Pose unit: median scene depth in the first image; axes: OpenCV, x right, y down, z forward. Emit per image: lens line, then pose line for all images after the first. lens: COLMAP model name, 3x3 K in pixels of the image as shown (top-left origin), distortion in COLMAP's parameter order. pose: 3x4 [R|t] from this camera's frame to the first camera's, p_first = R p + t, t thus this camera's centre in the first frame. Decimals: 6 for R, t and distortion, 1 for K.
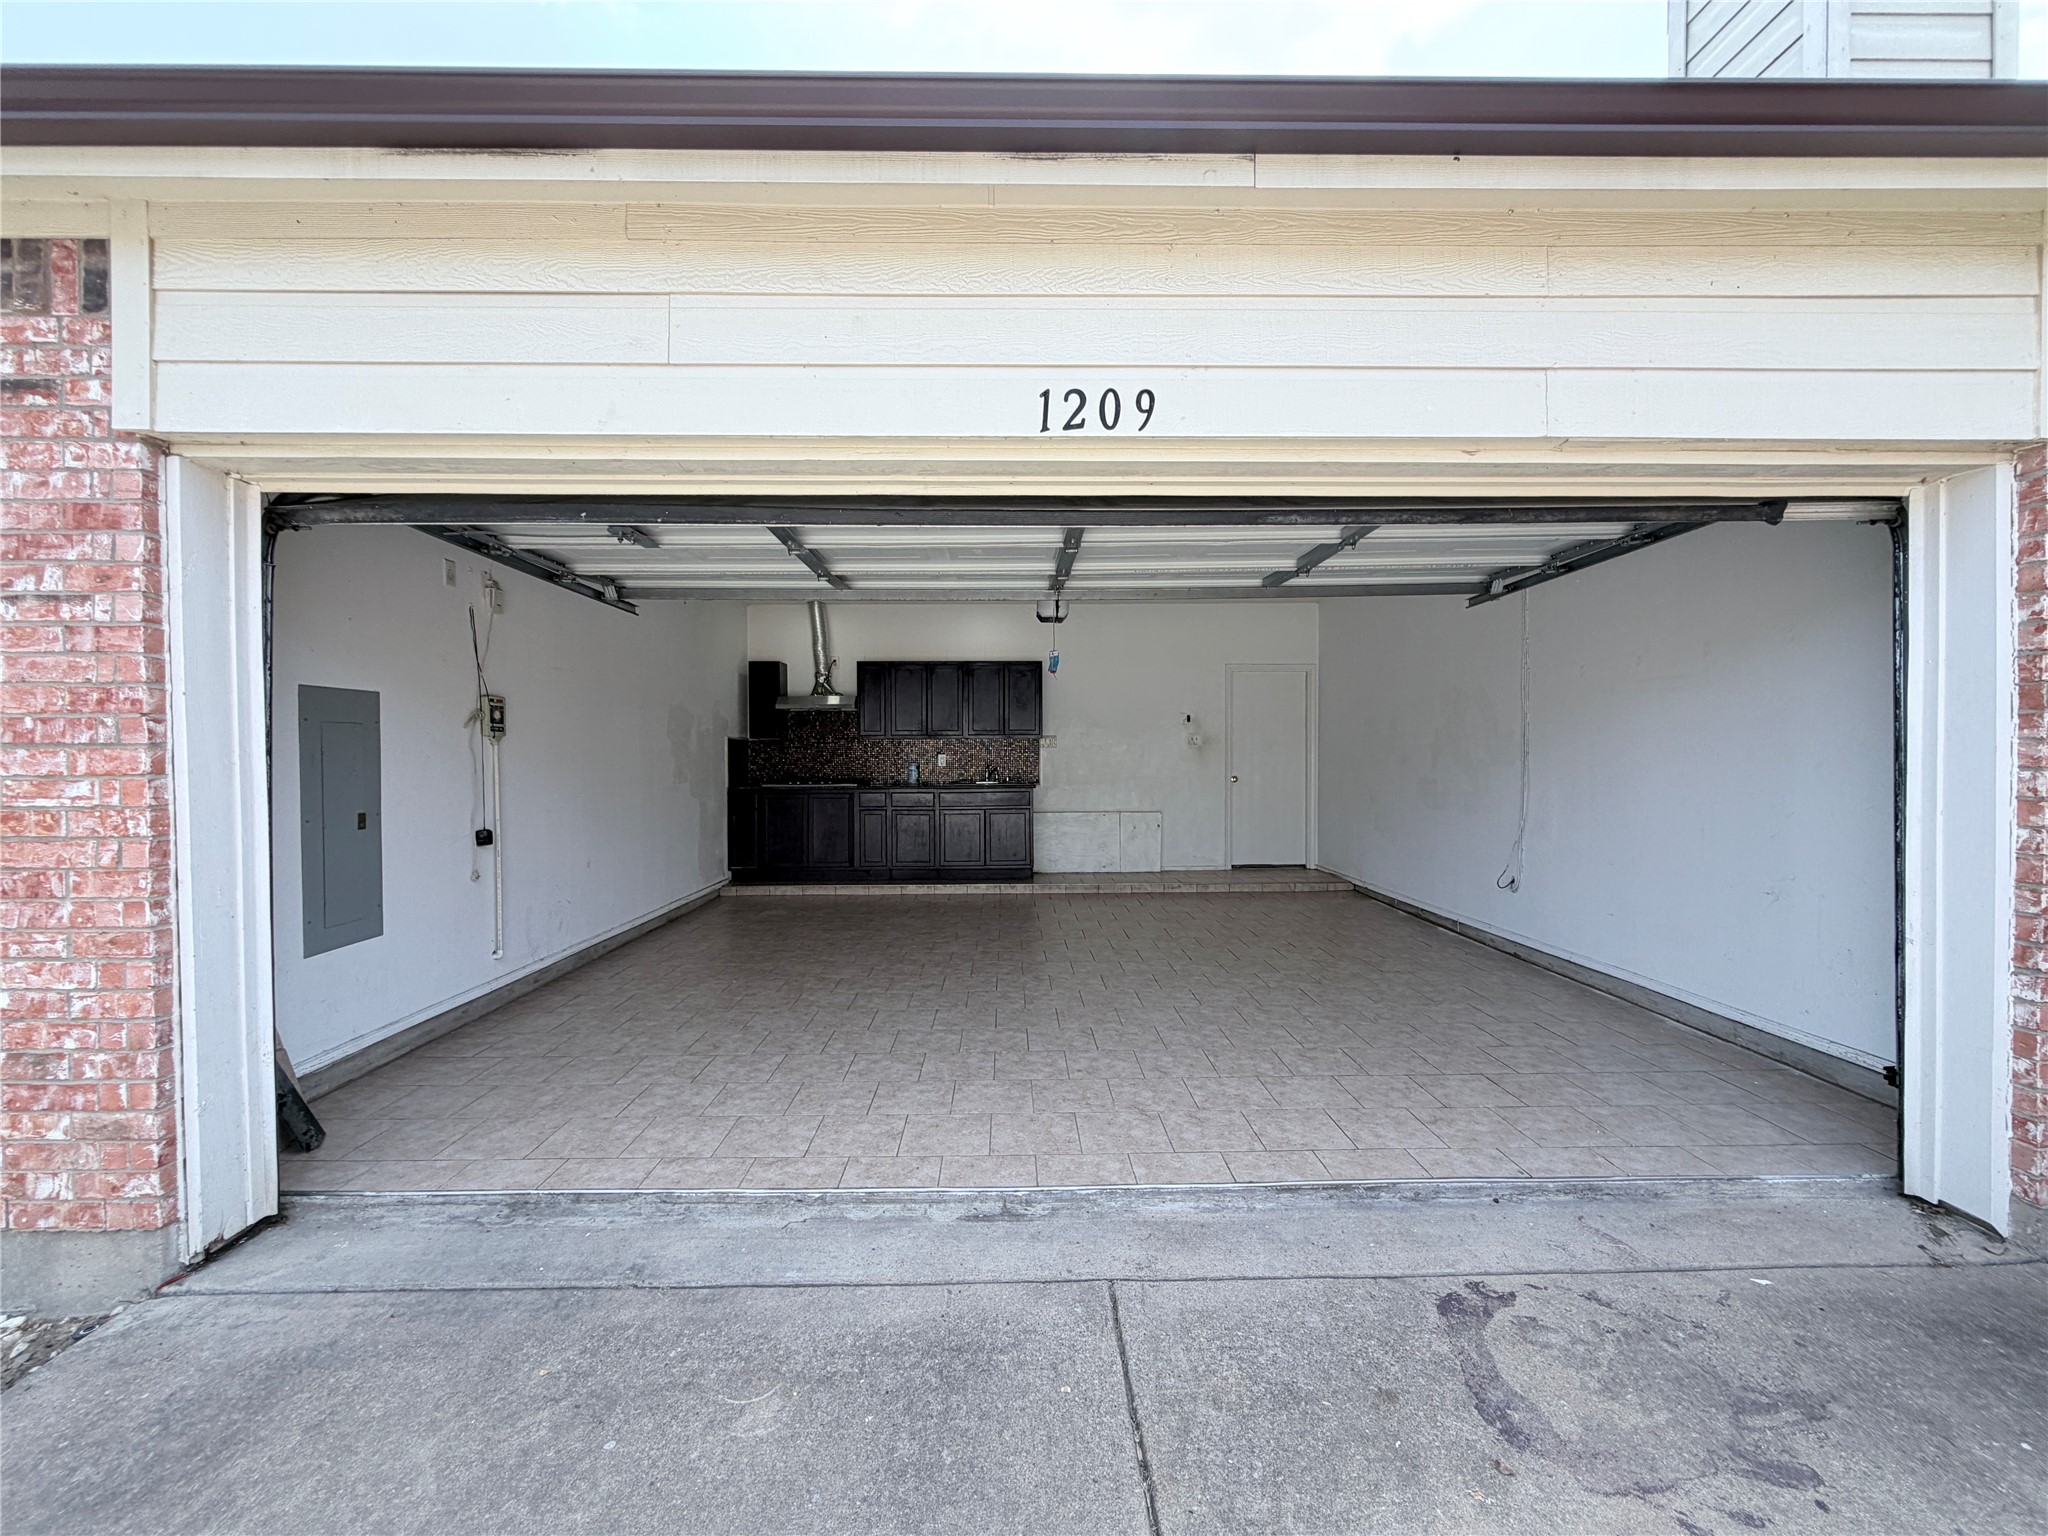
lens RADIAL K [[812.8, 0, 1023.9], [0, 812.8, 762.0], [0, 0, 1]] dist [0.000040, 0.000296]
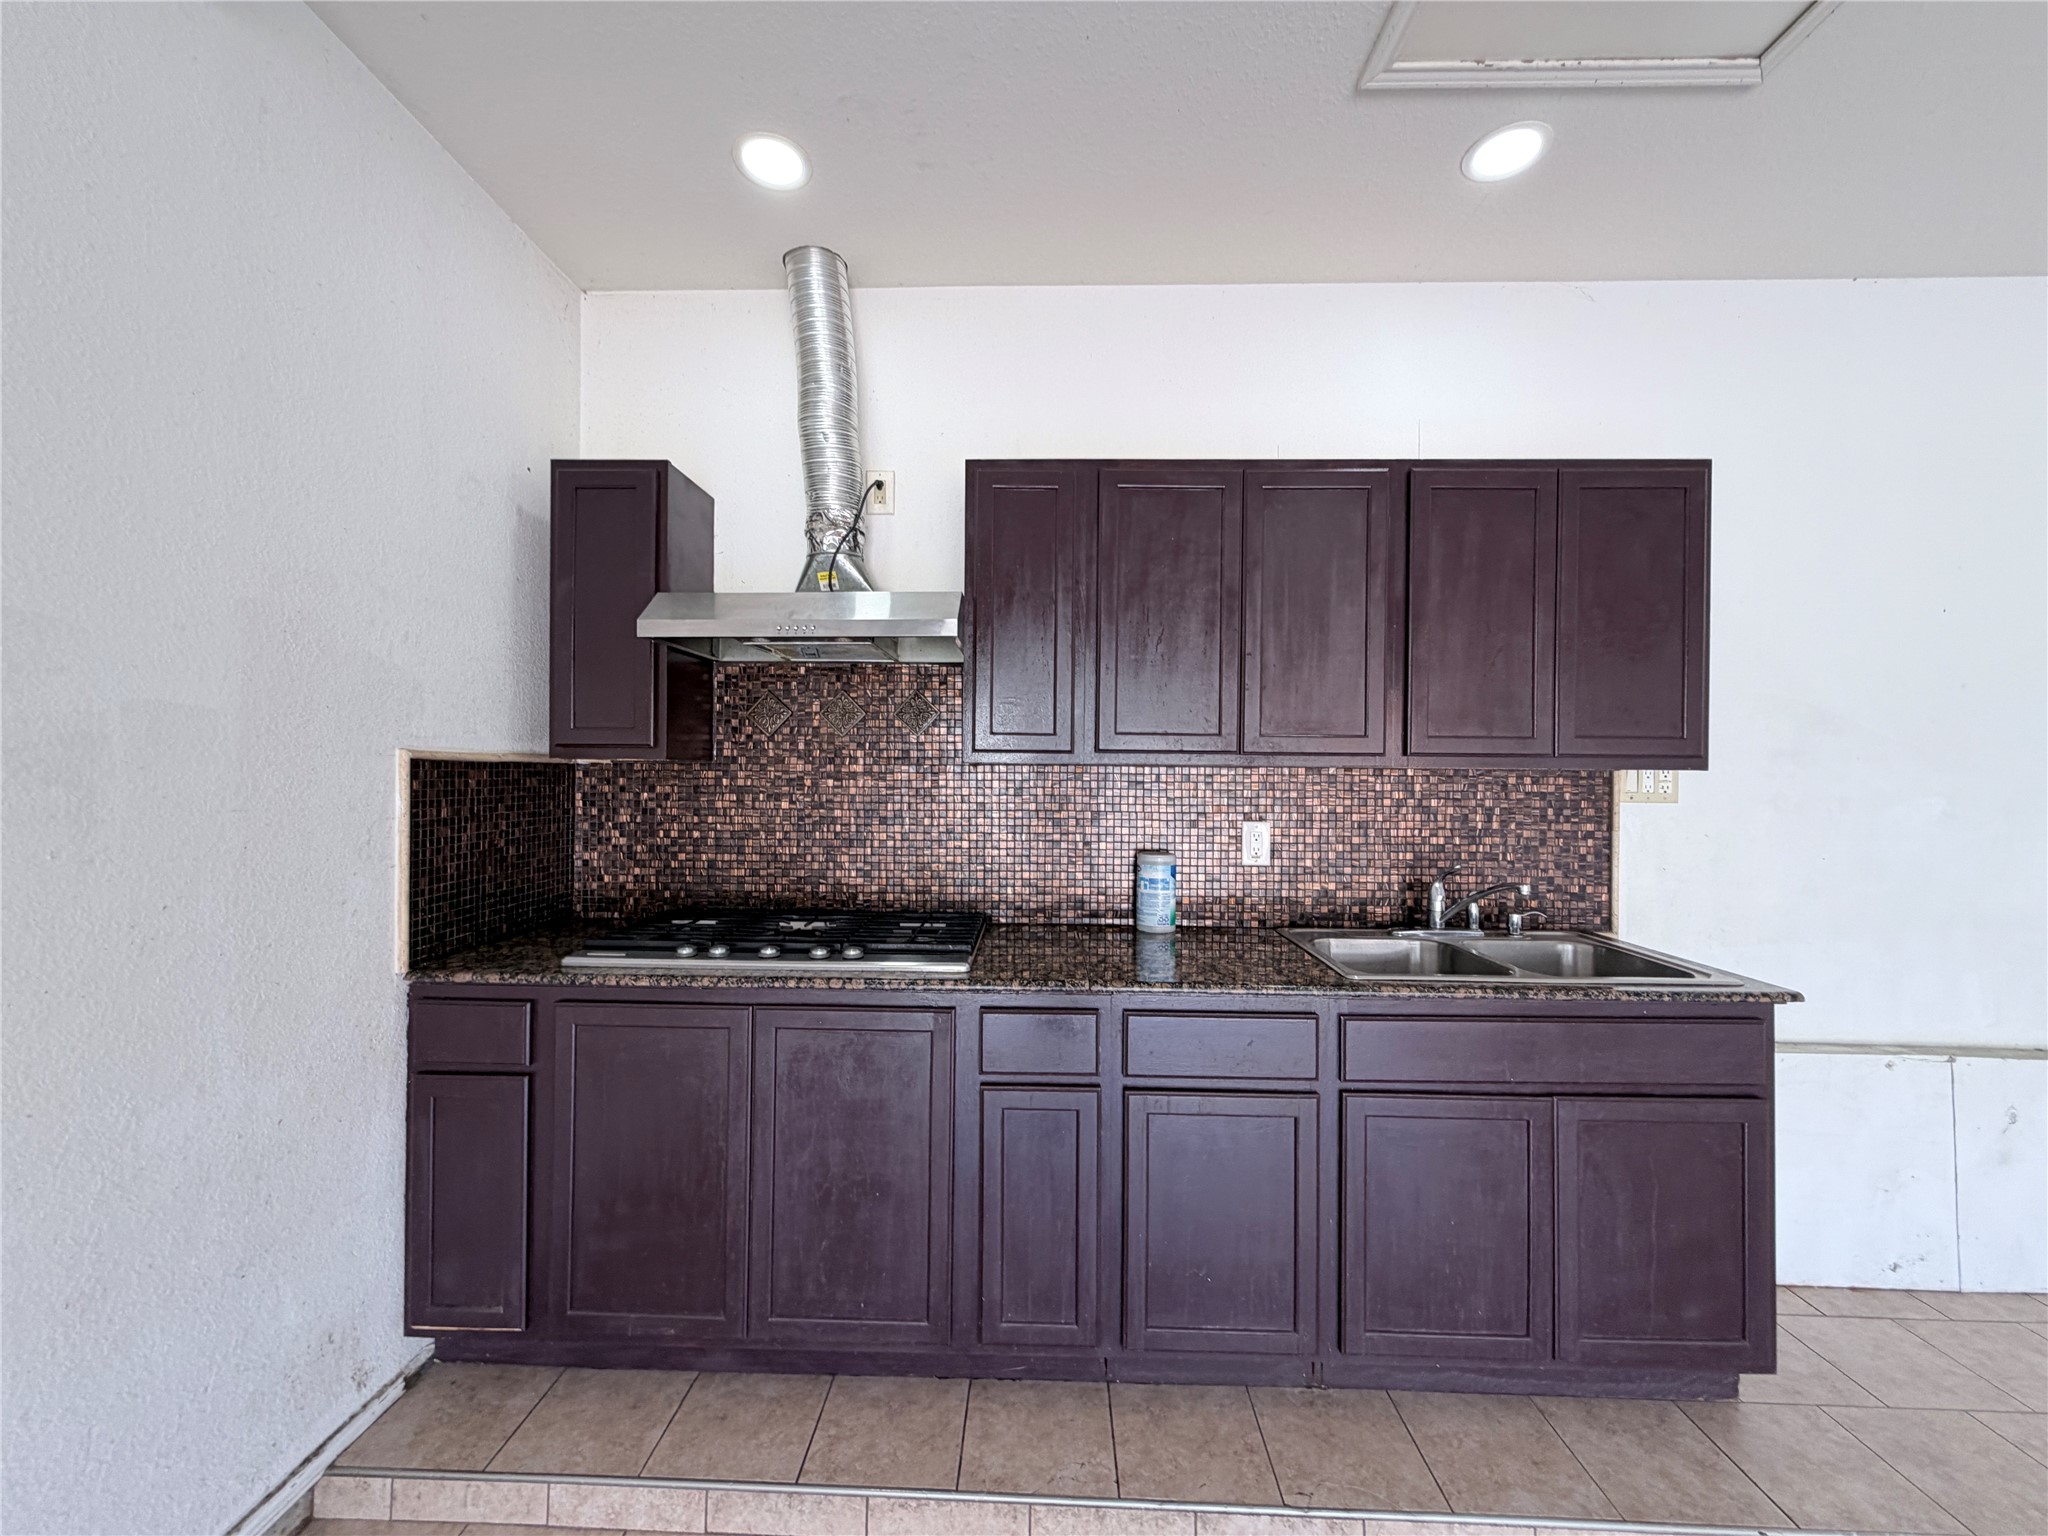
lens RADIAL K [[812.8, 0, 1023.1], [0, 812.8, 770.0], [0, 0, 1]] dist [0.000040, 0.000296]
pose [[0.999349, 0.013615, -0.033396, -0.175165], [-0.014111, 0.999793, -0.014656, -0.022356], [0.033190, 0.015118, 0.999335, 0.735025]]
